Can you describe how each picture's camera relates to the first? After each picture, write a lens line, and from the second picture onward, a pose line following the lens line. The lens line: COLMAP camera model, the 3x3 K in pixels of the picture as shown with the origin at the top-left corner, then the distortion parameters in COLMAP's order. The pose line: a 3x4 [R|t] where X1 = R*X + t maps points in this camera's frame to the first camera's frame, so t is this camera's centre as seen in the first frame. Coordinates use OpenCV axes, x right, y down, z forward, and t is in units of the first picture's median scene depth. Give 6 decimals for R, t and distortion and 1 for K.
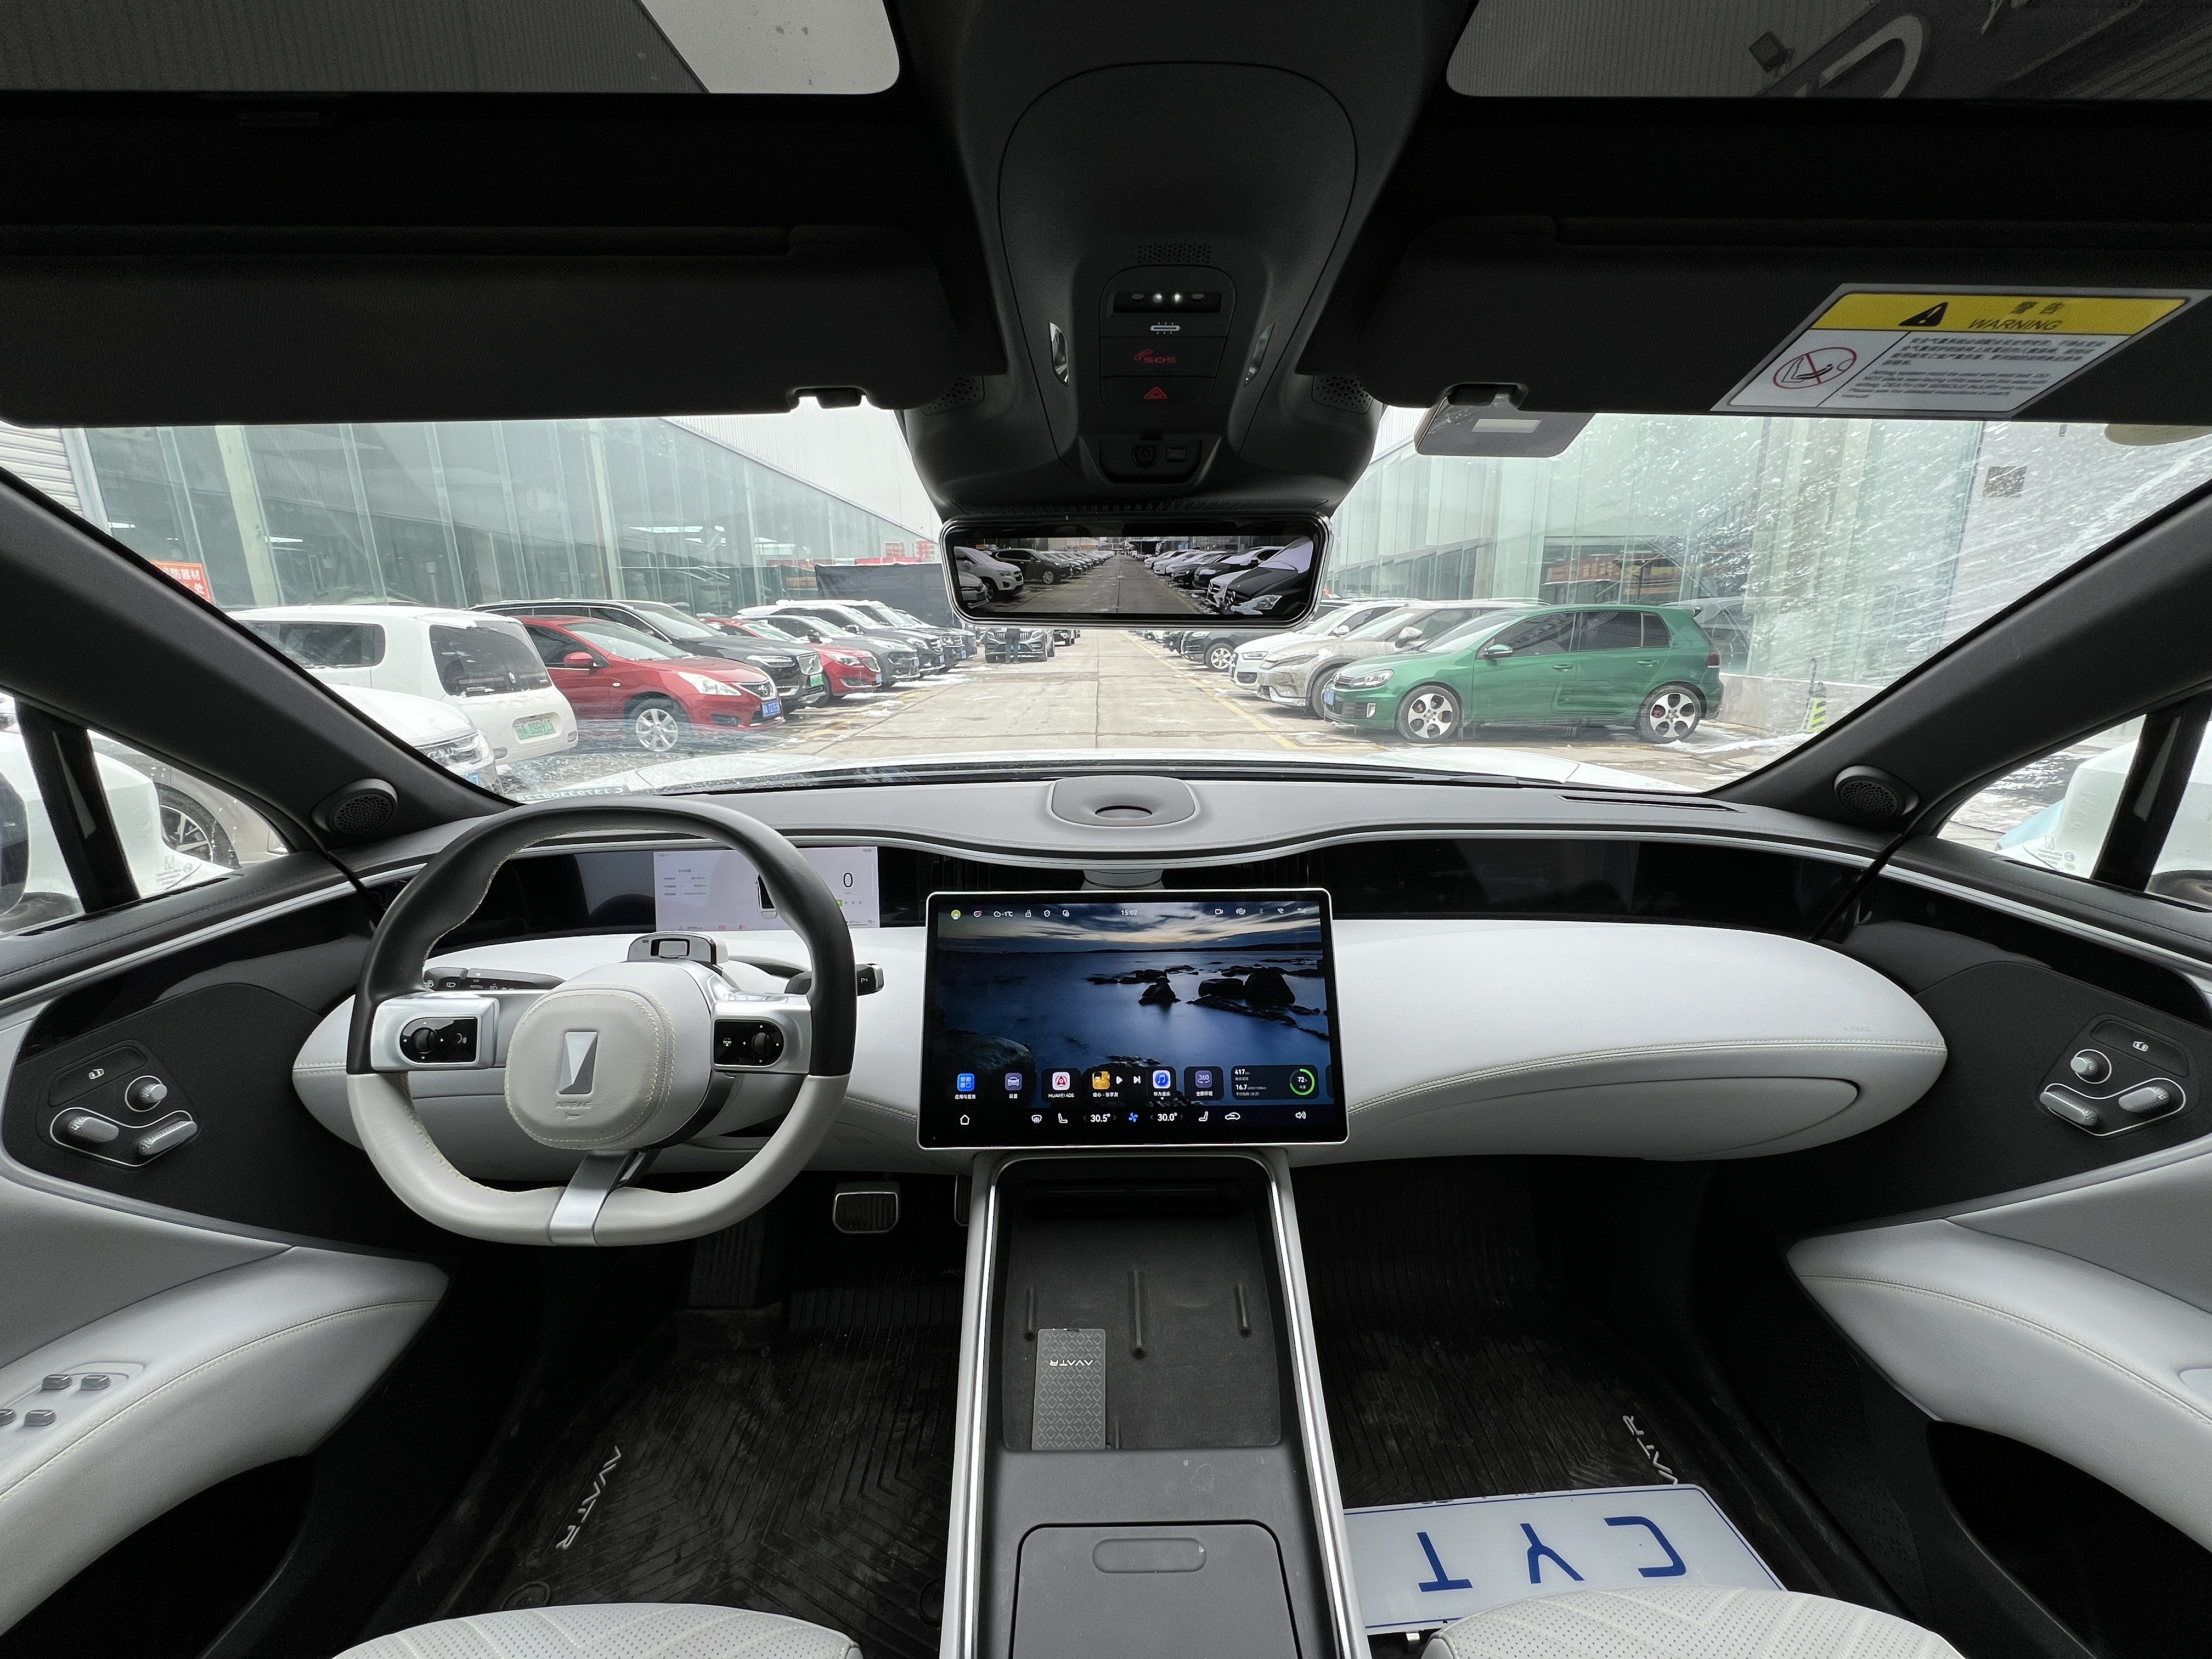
lens RADIAL K [[882.9, 0, 1106.9], [0, 882.9, 834.8], [0, 0, 1]] dist [-0.001074, 0.000107]
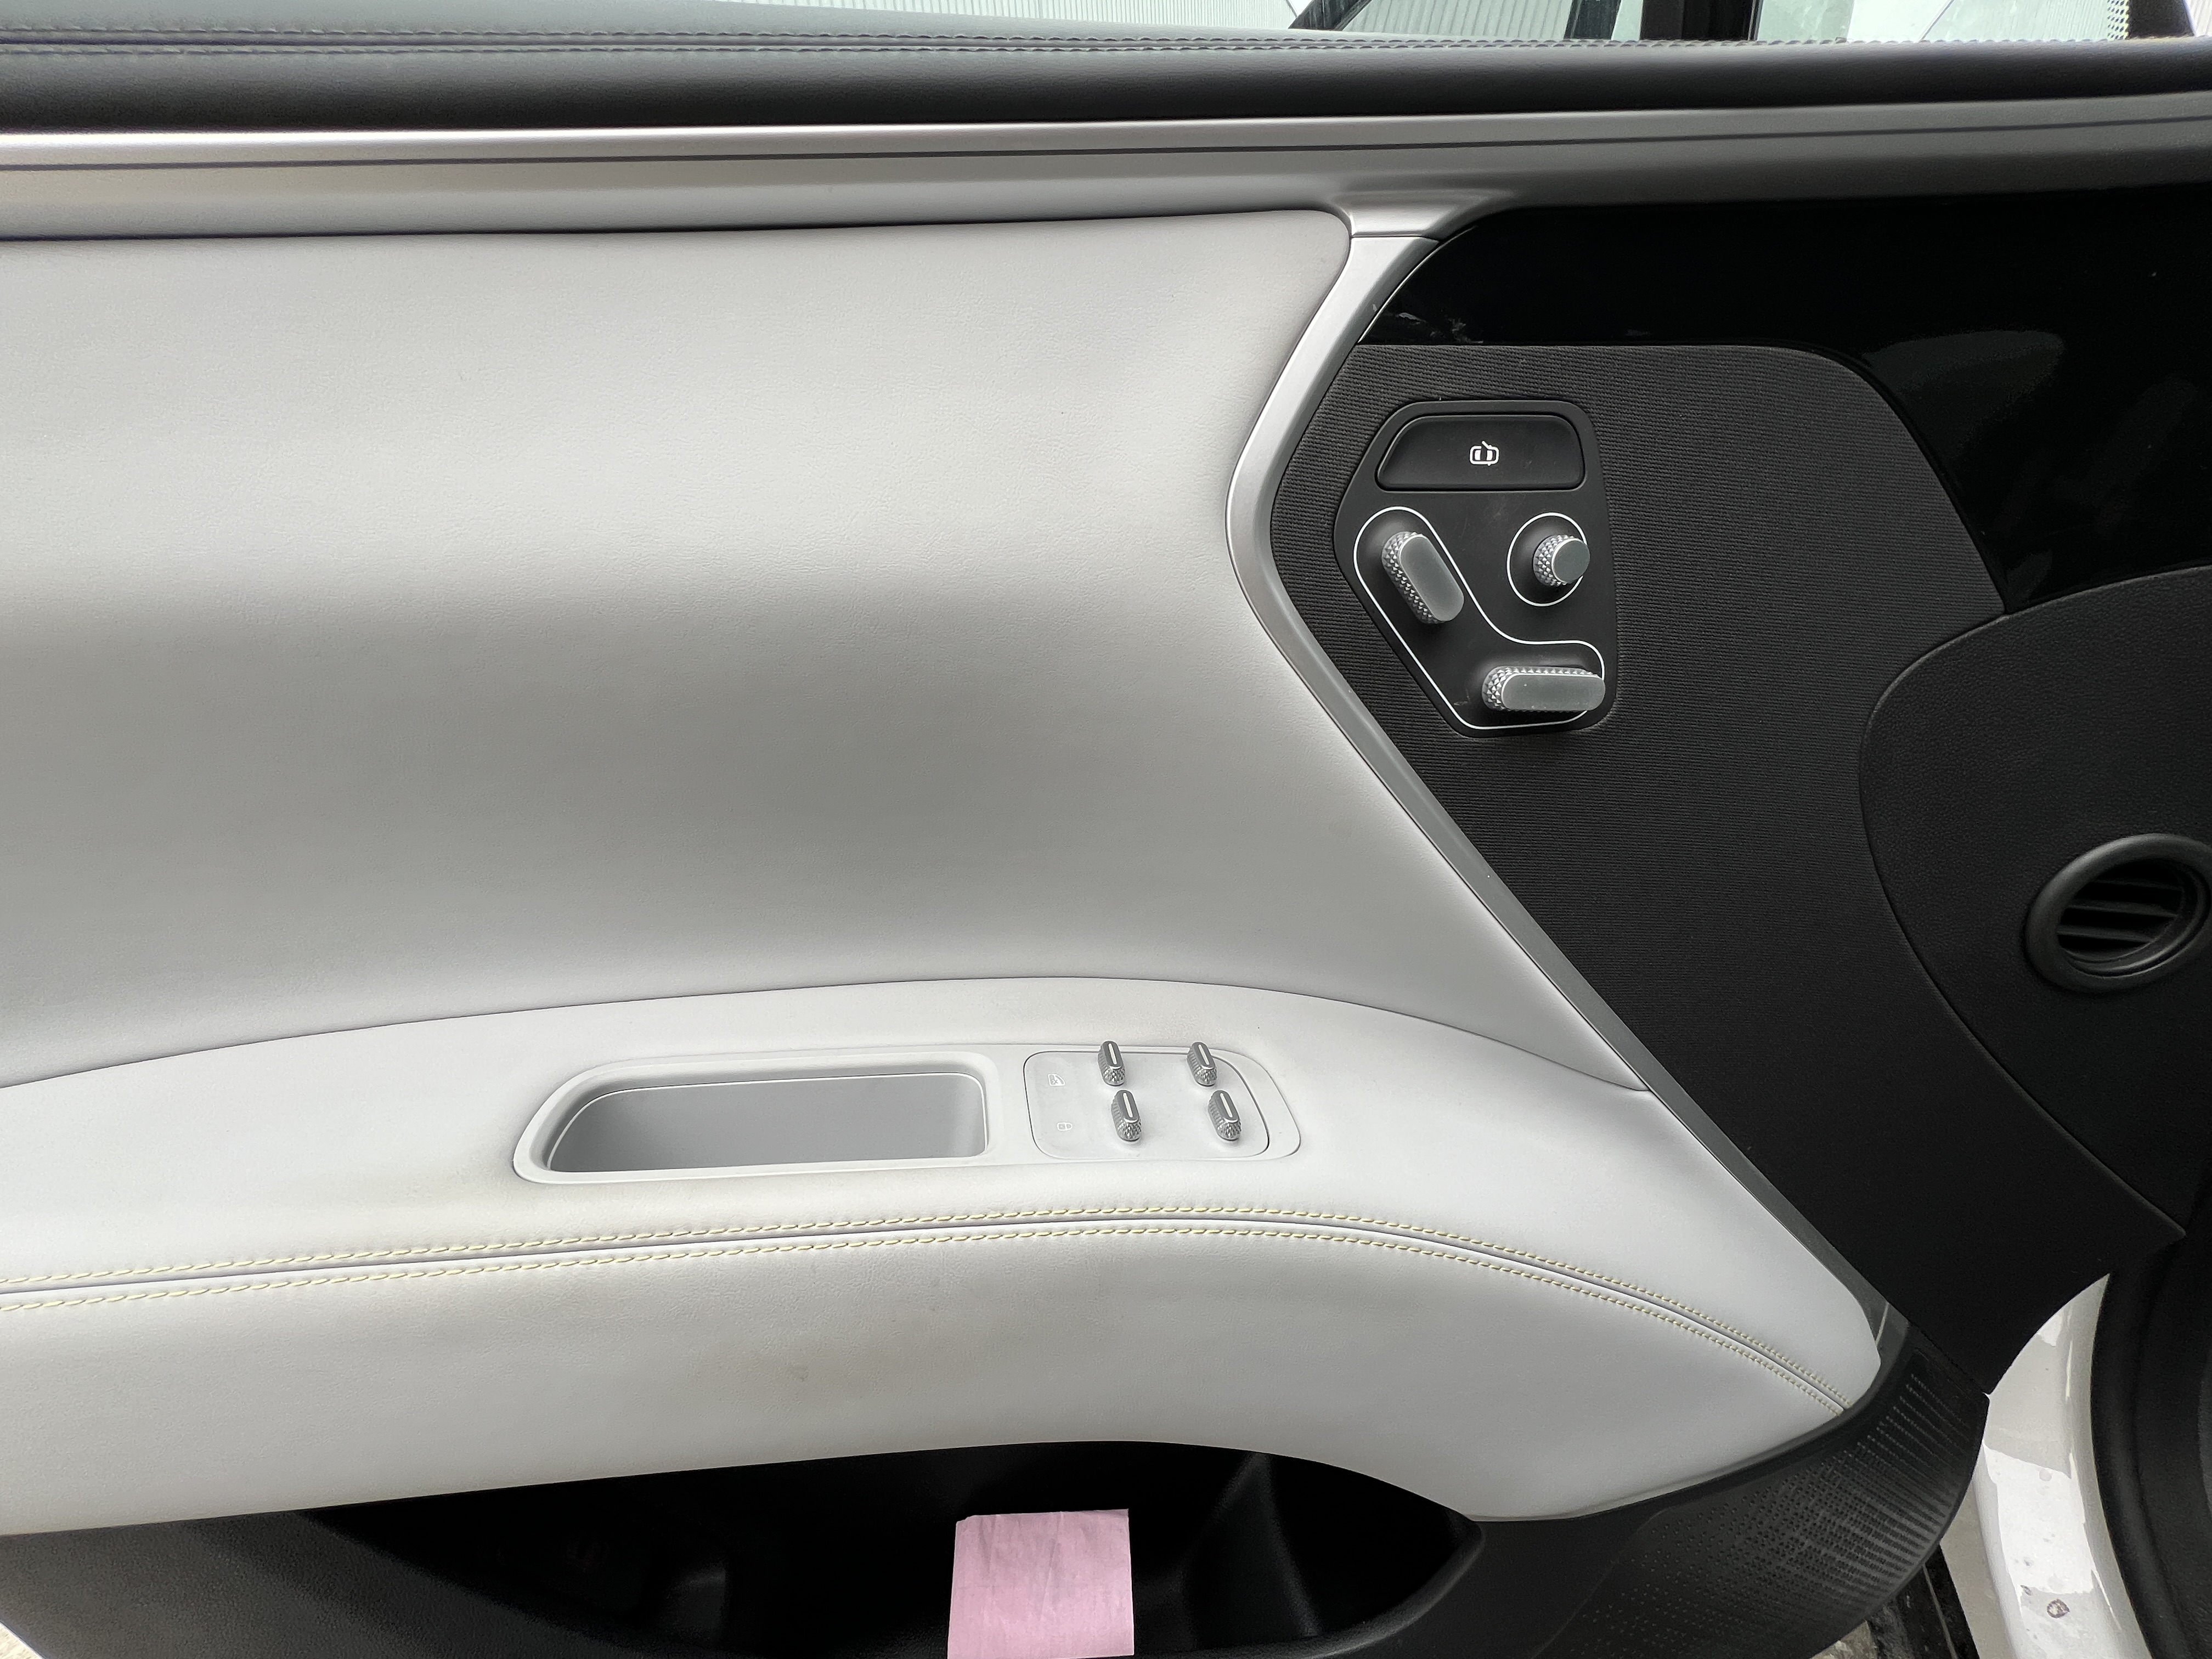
lens RADIAL K [[887.7, 0, 1102.0], [0, 887.7, 833.1], [0, 0, 1]] dist [-0.006653, 0.001590]
pose [[0.125497, 0.362988, -0.923304, -0.613508], [-0.213075, 0.918806, 0.332258, 0.270442], [0.968942, 0.155036, 0.192651, 0.646377]]
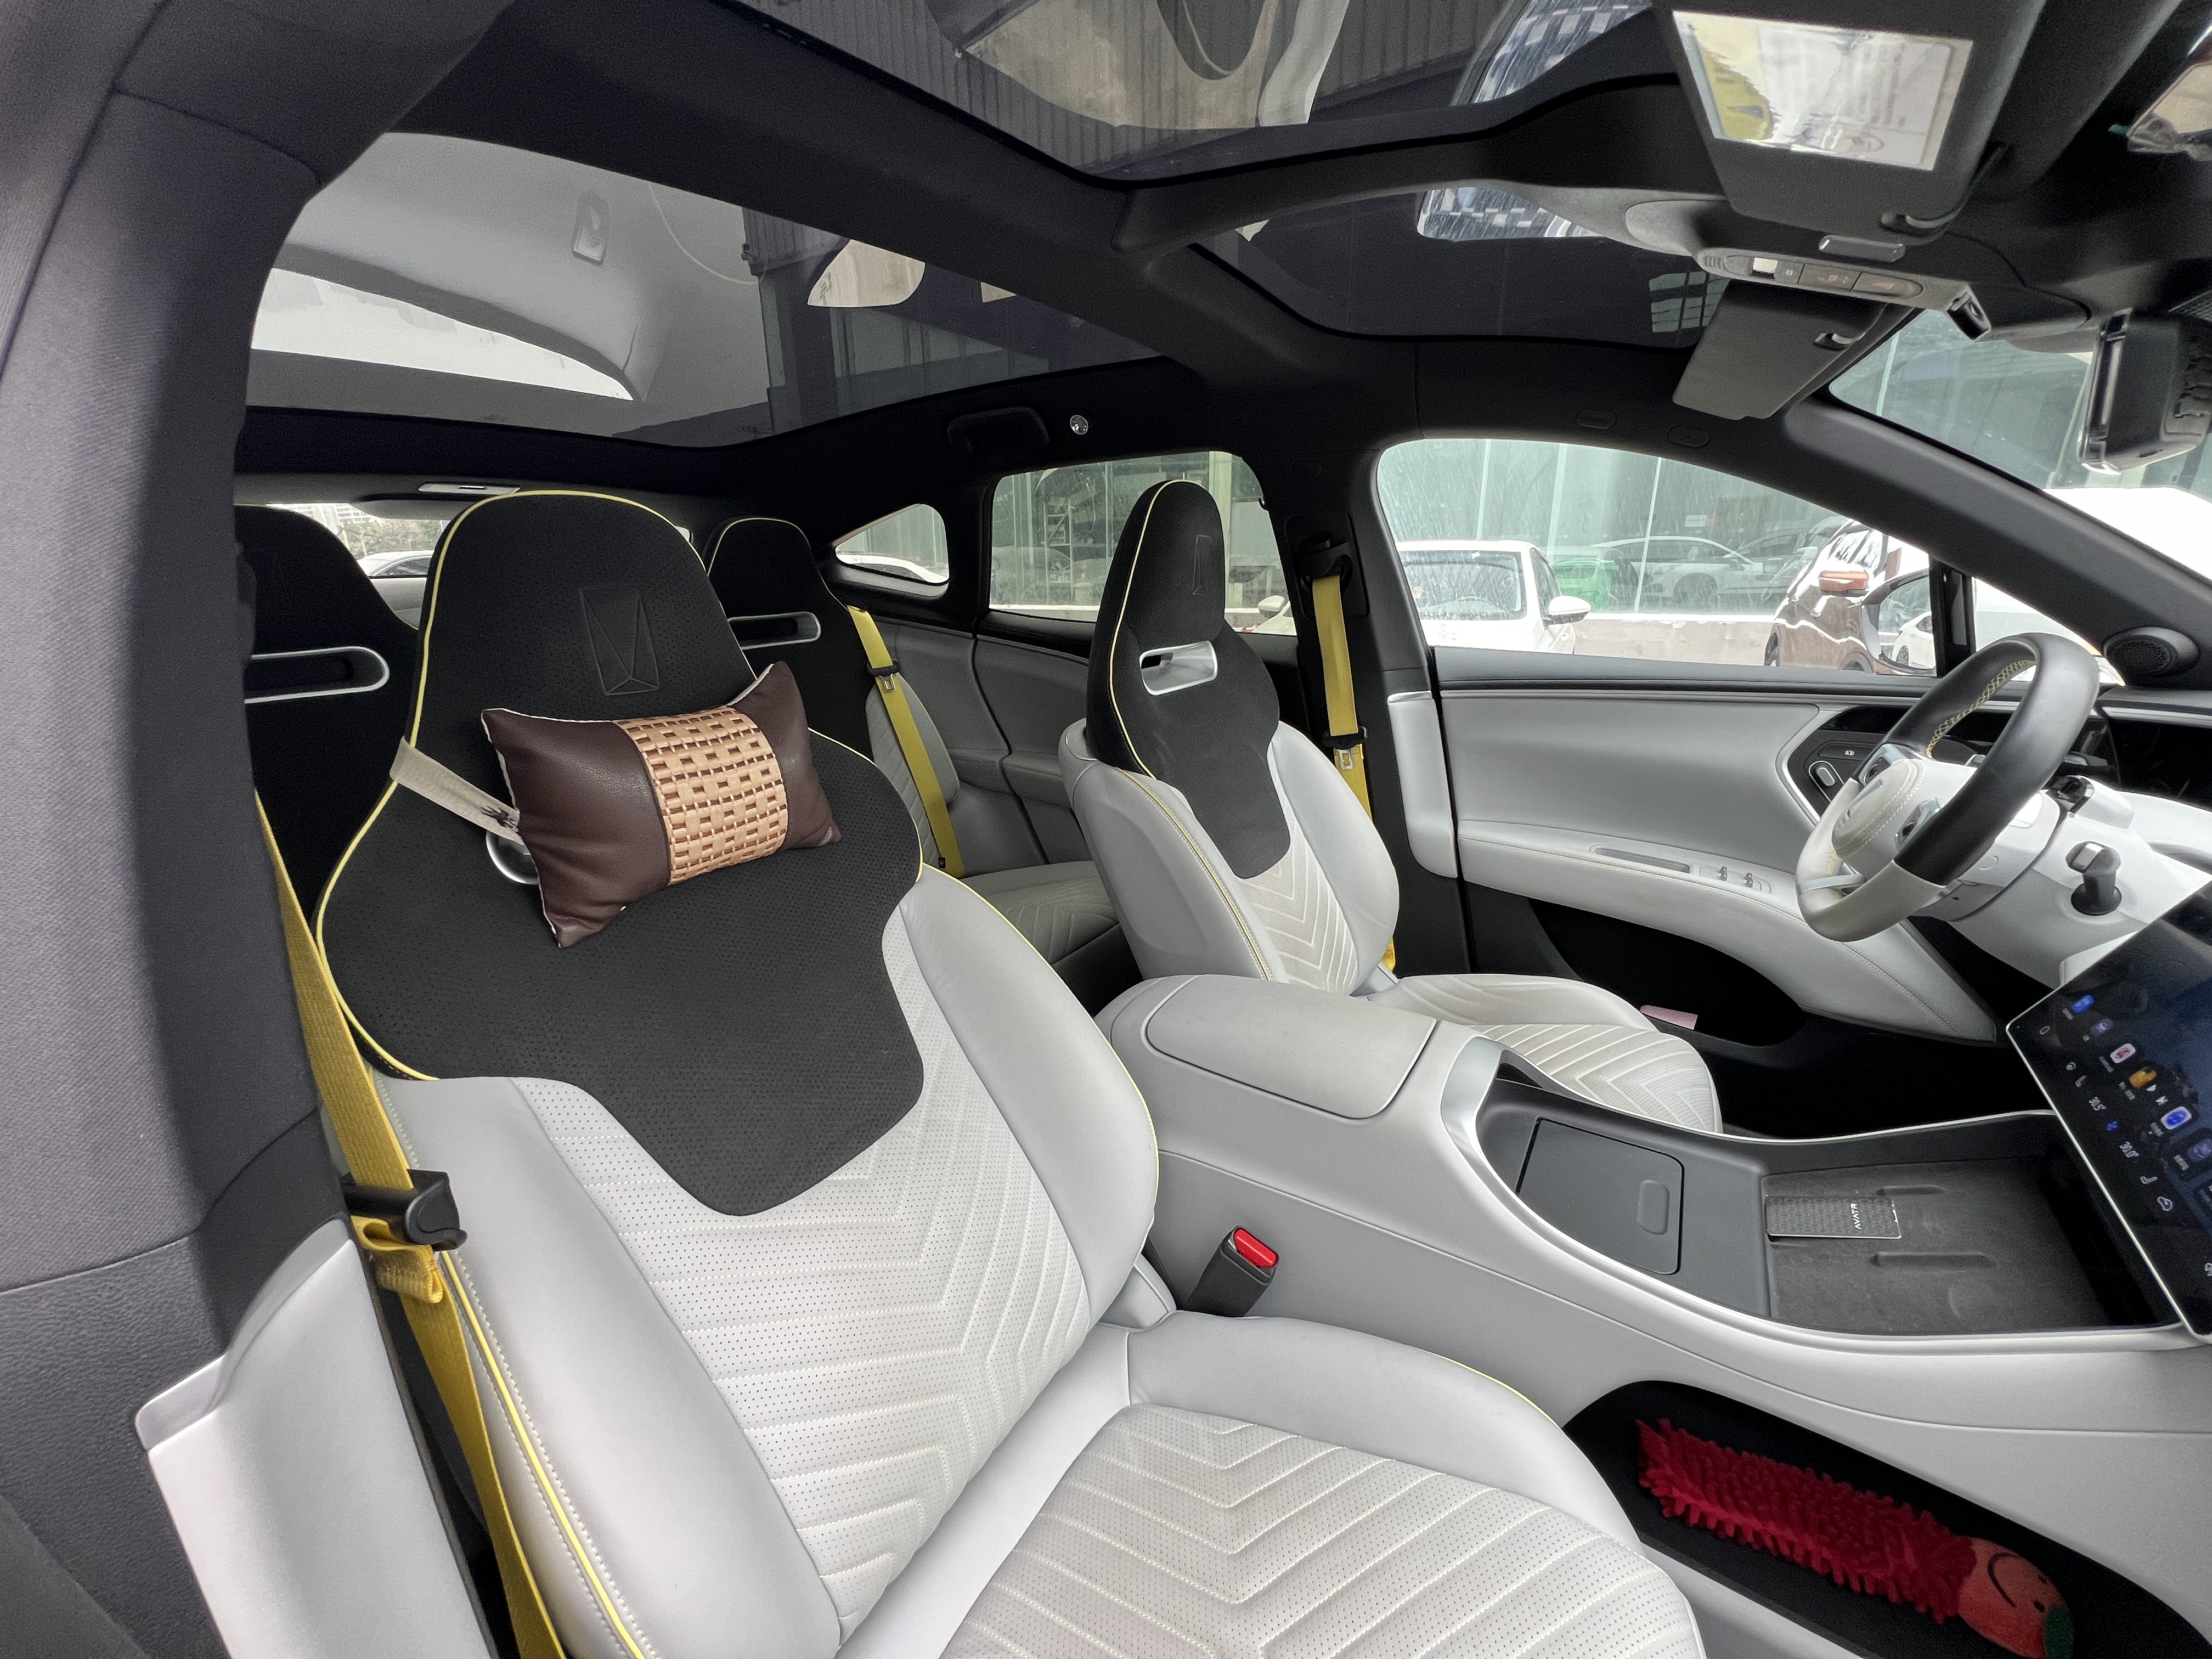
lens RADIAL K [[882.9, 0, 1107.8], [0, 882.9, 828.8], [0, 0, 1]] dist [-0.001074, 0.000107]
pose [[-0.555727, 0.260914, -0.789361, 1.012486], [-0.180537, 0.888944, 0.420932, -0.073608], [0.811525, 0.376433, -0.446906, 0.510284]]
